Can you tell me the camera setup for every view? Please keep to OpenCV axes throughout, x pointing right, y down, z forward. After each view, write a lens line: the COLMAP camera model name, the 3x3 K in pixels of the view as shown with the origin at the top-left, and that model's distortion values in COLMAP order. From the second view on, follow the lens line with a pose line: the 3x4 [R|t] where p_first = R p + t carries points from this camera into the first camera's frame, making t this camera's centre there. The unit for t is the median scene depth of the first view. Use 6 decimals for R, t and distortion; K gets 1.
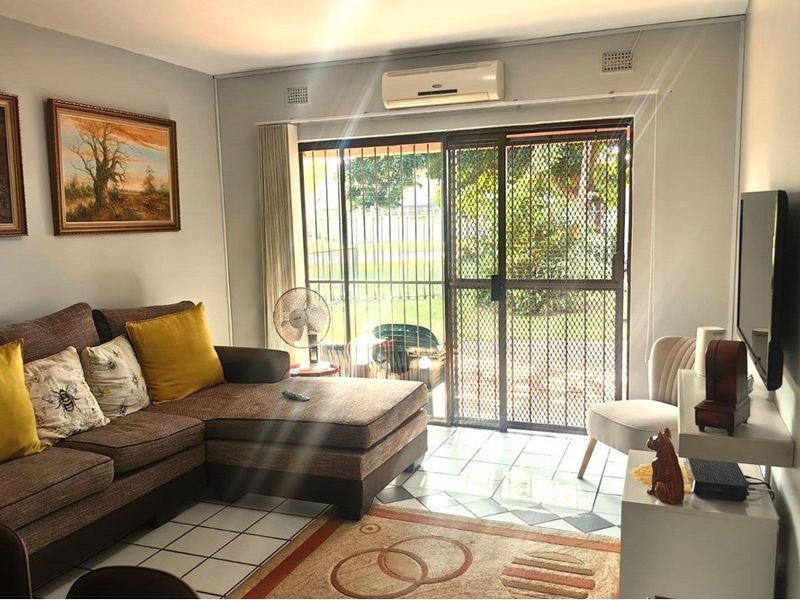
lens RADIAL K [[701.8, 0, 400.1], [0, 701.8, 313.3], [0, 0, 1]] dist [-0.012371, -0.010723]
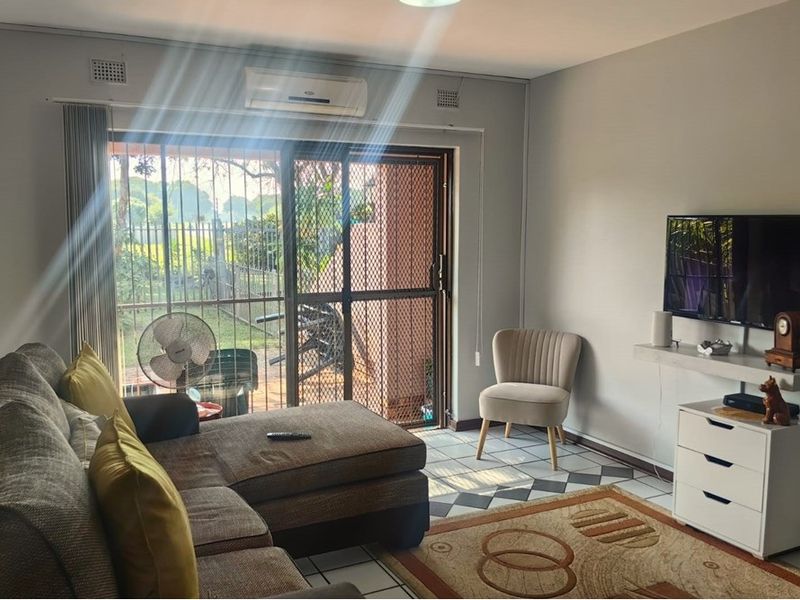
lens RADIAL K [[705.4, 0, 400.0], [0, 705.4, 300.0], [0, 0, 1]] dist [0.138082, -0.301947]
pose [[0.664564, -0.052106, 0.745412, -0.672059], [0.088518, 0.996031, -0.009293, -0.023809], [-0.741969, 0.072159, 0.666539, 0.304994]]
